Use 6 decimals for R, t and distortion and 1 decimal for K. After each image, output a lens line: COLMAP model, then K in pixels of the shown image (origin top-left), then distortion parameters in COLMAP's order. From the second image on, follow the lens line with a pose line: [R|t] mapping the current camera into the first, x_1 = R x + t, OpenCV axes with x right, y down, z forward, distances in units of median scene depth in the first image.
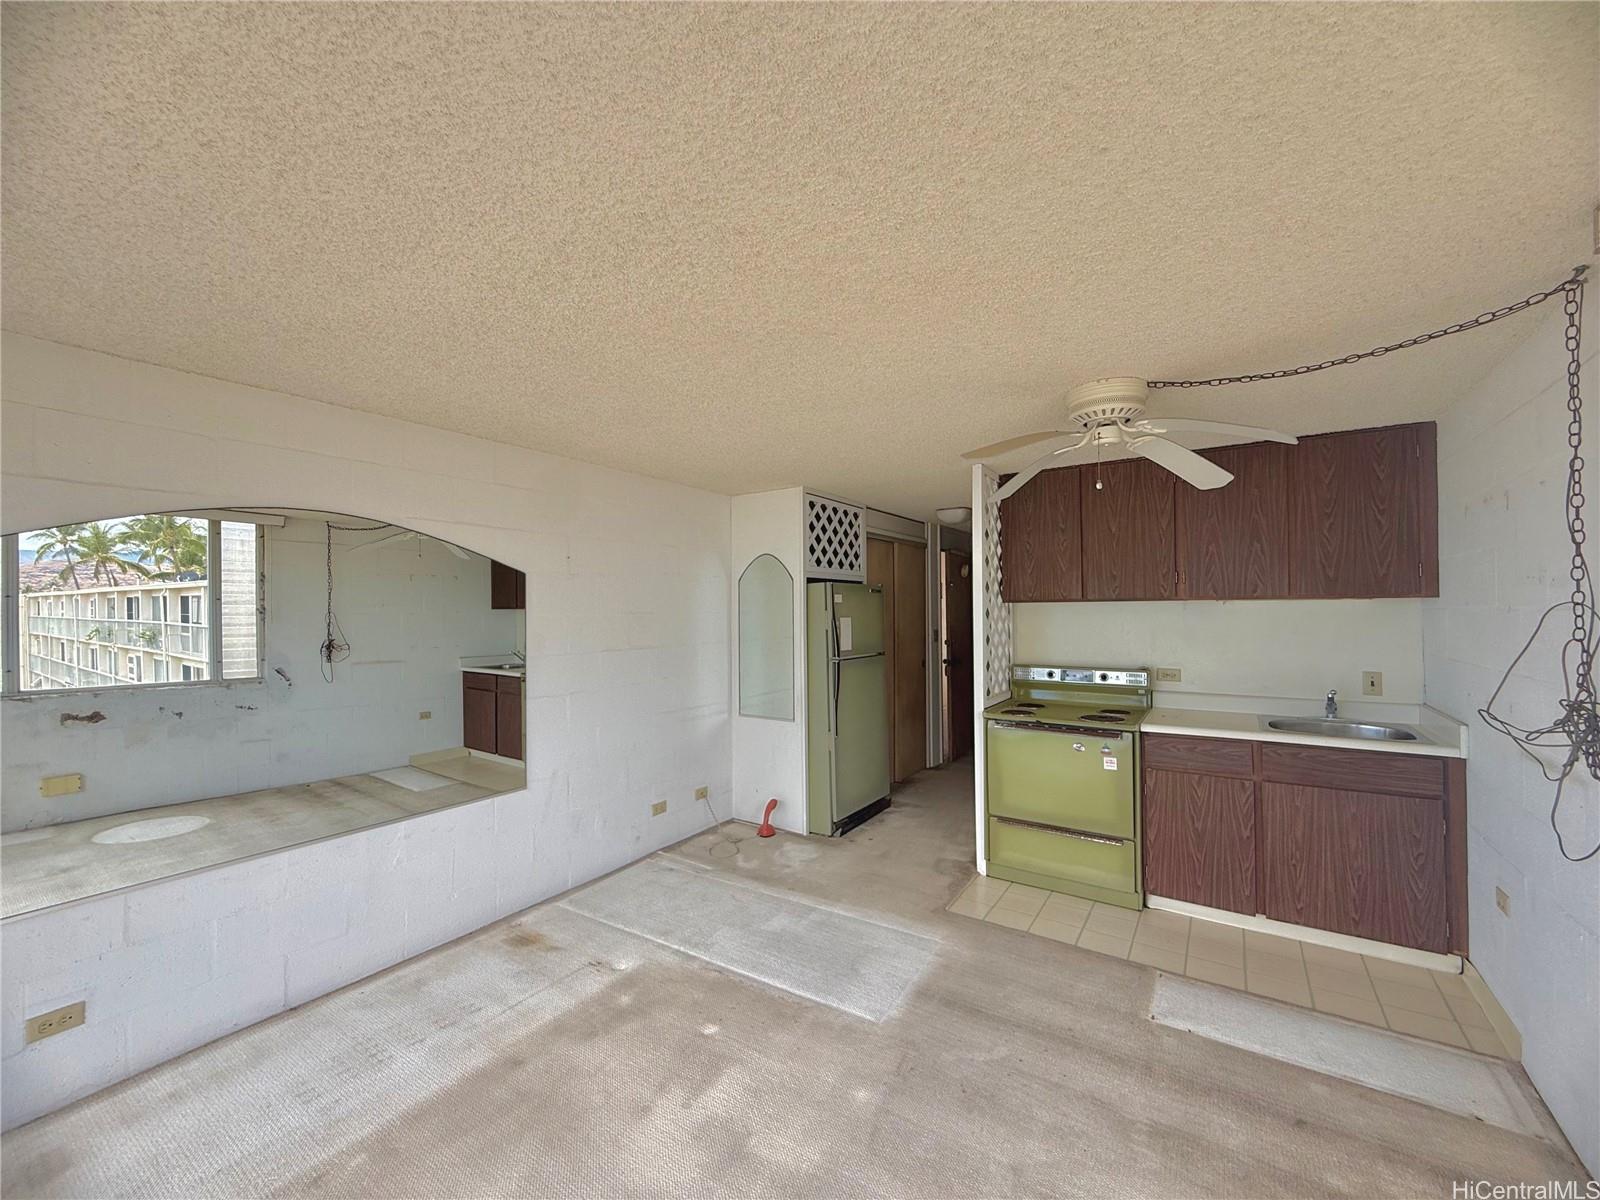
lens RADIAL K [[636.6, 0, 797.1], [0, 636.6, 601.3], [0, 0, 1]] dist [-0.000400, -0.000338]
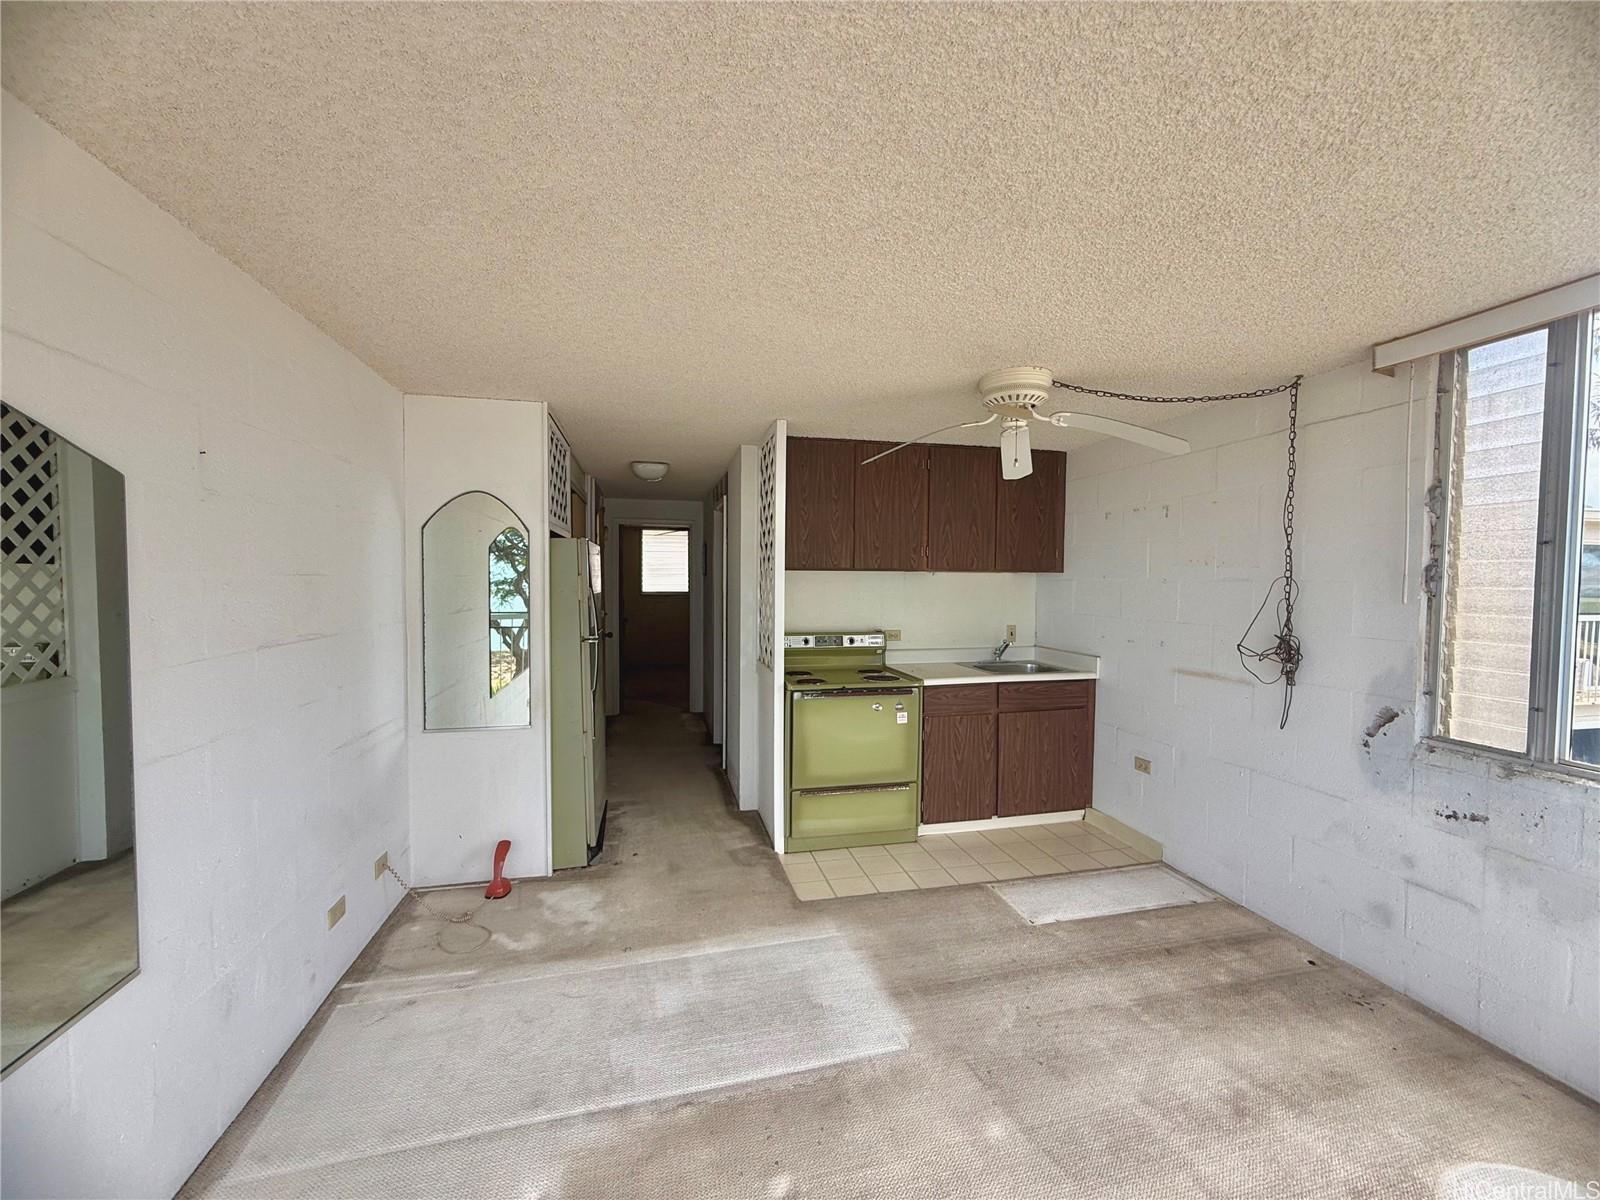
lens RADIAL K [[636.6, 0, 790.7], [0, 636.6, 600.6], [0, 0, 1]] dist [-0.000400, -0.000338]
pose [[0.683862, -0.012428, 0.729506, -0.468716], [-0.021042, 0.999103, 0.036746, 0.016040], [-0.729308, -0.040479, 0.682987, 0.417882]]
